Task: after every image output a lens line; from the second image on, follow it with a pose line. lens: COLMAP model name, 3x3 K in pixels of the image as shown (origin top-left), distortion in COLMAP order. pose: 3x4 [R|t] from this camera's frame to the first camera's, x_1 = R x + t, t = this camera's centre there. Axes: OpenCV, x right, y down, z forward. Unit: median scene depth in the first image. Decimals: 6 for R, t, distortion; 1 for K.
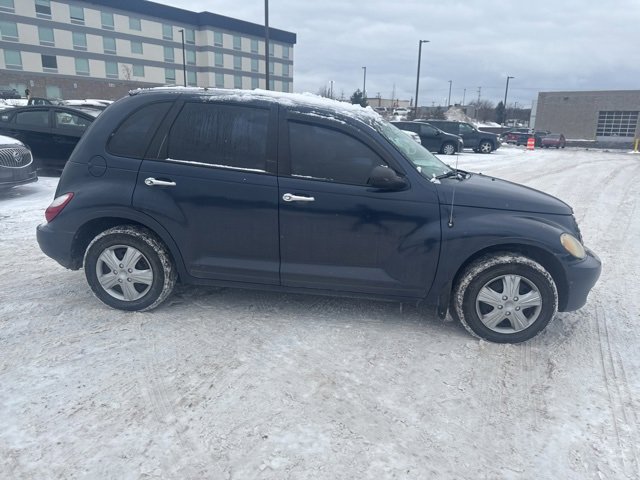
lens RADIAL K [[454.9, 0, 327.8], [0, 454.9, 239.7], [0, 0, 1]] dist [0.035160, -0.041530]
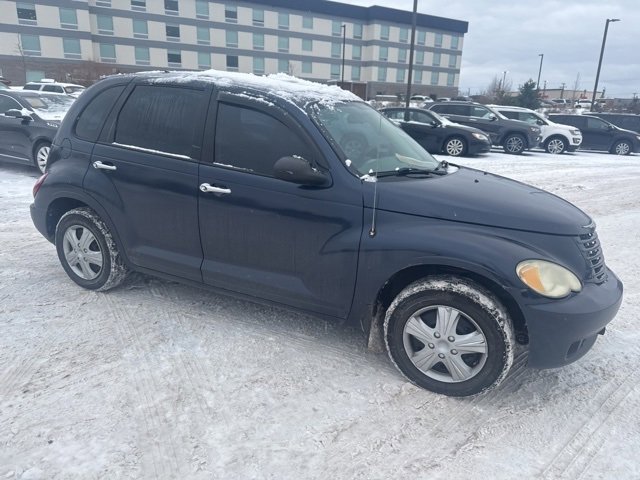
lens RADIAL K [[460.0, 0, 329.1], [0, 460.0, 245.8], [0, 0, 1]] dist [0.008348, -0.006322]
pose [[0.937473, 0.096869, -0.334307, 0.432035], [-0.089783, 0.995288, 0.036625, -0.030821], [0.336279, -0.004320, 0.941752, 0.204010]]
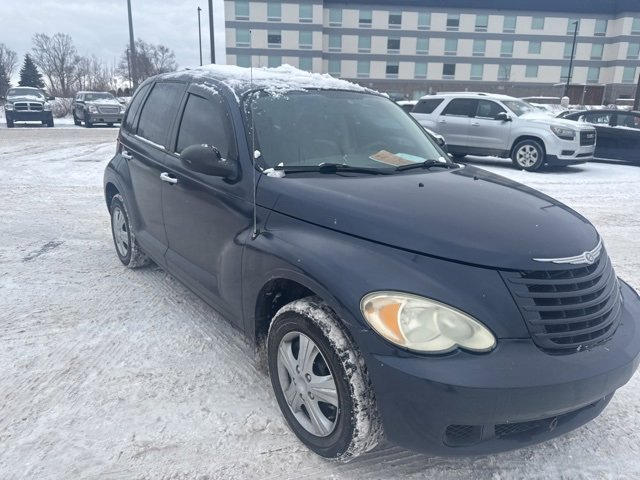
lens RADIAL K [[467.5, 0, 324.0], [0, 467.5, 232.2], [0, 0, 1]] dist [0.006299, -0.008225]
pose [[0.676327, 0.165467, -0.717777, 0.776249], [-0.185761, 0.981262, 0.051173, -0.084455], [0.712794, 0.098725, 0.694390, 0.540865]]
